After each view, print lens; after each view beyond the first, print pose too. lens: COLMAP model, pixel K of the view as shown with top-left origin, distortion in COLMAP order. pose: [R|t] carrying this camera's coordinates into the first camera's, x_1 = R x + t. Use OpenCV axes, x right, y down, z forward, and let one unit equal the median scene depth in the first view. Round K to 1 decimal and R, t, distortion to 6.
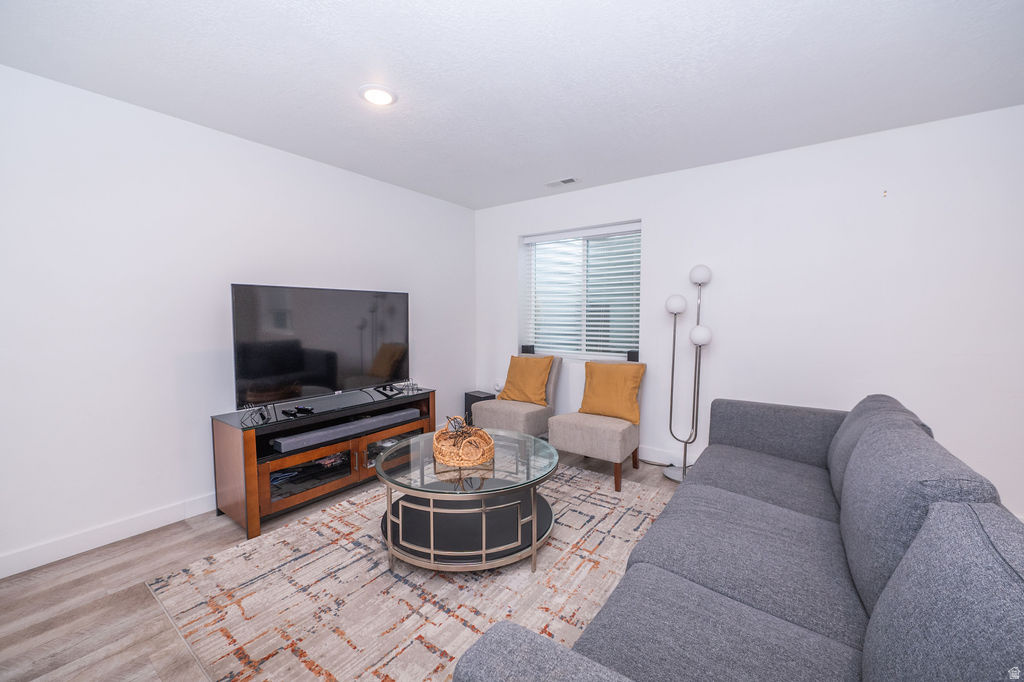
lens RADIAL K [[405.9, 0, 513.1], [0, 405.9, 338.6], [0, 0, 1]] dist [-0.010776, -0.000331]
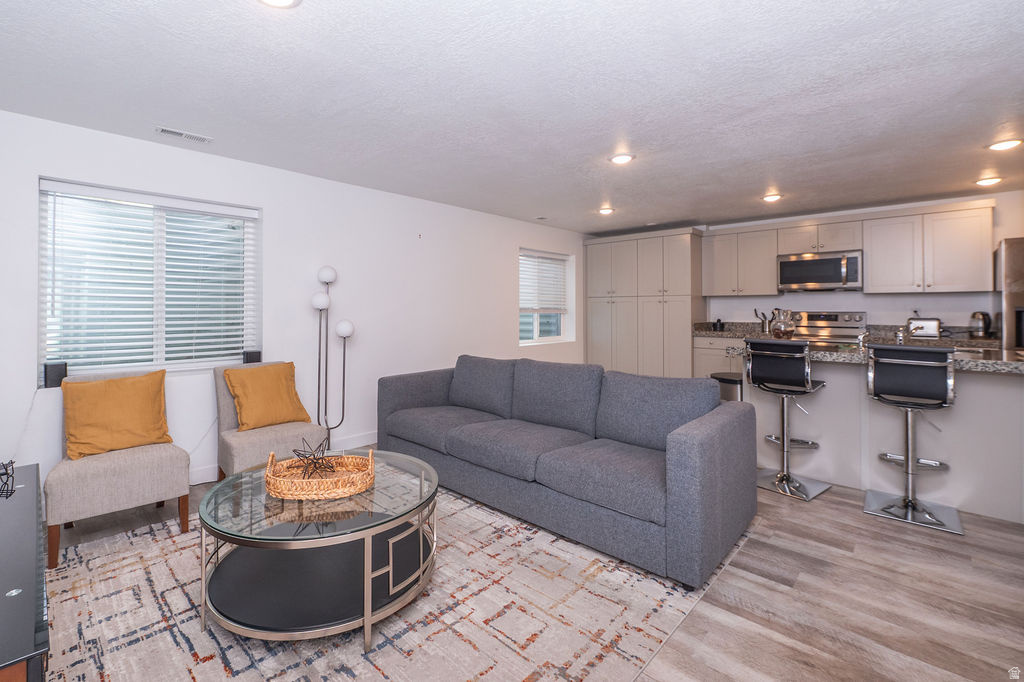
lens RADIAL K [[419.1, 0, 510.6], [0, 419.1, 307.9], [0, 0, 1]] dist [-0.007998, -0.000097]
pose [[0.155892, 0.000079, 0.987774, -0.870829], [0.060068, 0.998149, -0.009560, -0.036711], [-0.985946, 0.060824, 0.155599, 0.487854]]
